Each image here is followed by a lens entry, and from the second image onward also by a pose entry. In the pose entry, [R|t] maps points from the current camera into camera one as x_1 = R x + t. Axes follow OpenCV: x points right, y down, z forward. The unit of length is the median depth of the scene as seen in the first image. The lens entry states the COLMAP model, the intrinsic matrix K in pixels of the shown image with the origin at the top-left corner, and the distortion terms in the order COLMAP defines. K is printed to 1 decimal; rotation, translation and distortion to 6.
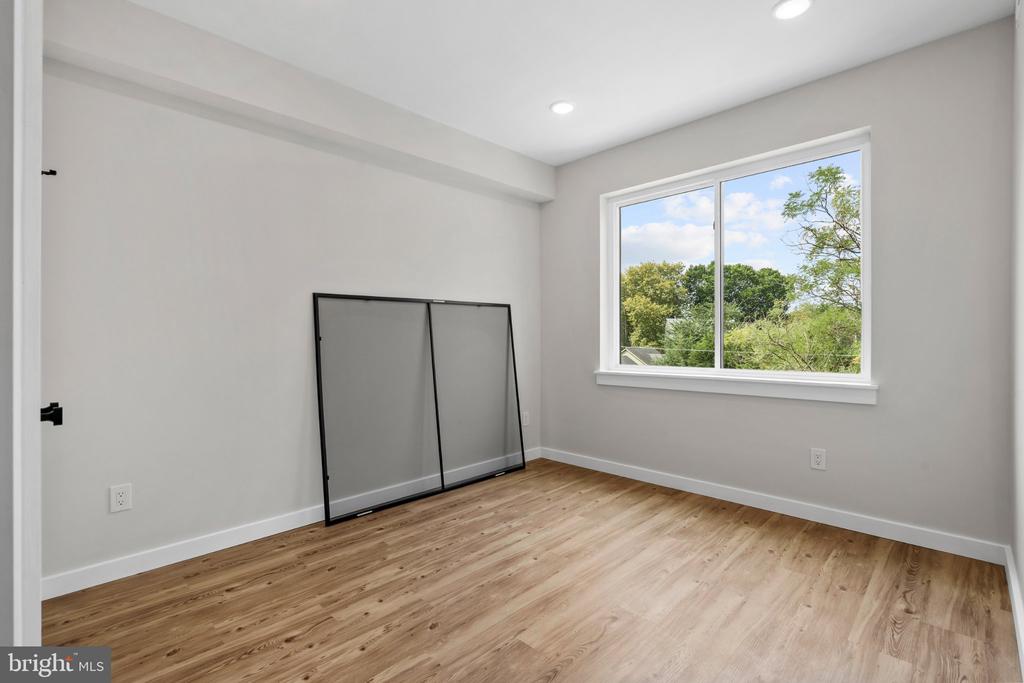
lens RADIAL K [[472.7, 0, 501.2], [0, 472.7, 338.3], [0, 0, 1]] dist [-0.018200, -0.000059]
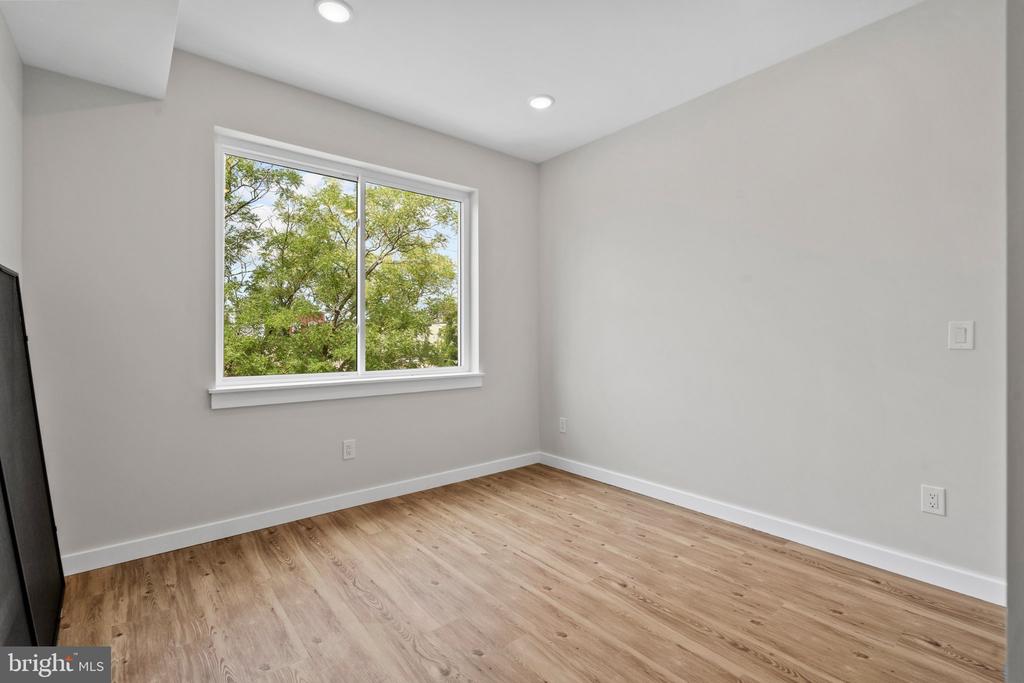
lens RADIAL K [[472.7, 0, 501.2], [0, 472.7, 338.3], [0, 0, 1]] dist [-0.018200, -0.000059]
pose [[0.117774, 0.005326, 0.993026, -0.547563], [0.003262, 0.999978, -0.005751, -0.001149], [-0.993035, 0.003916, 0.117754, 0.612979]]
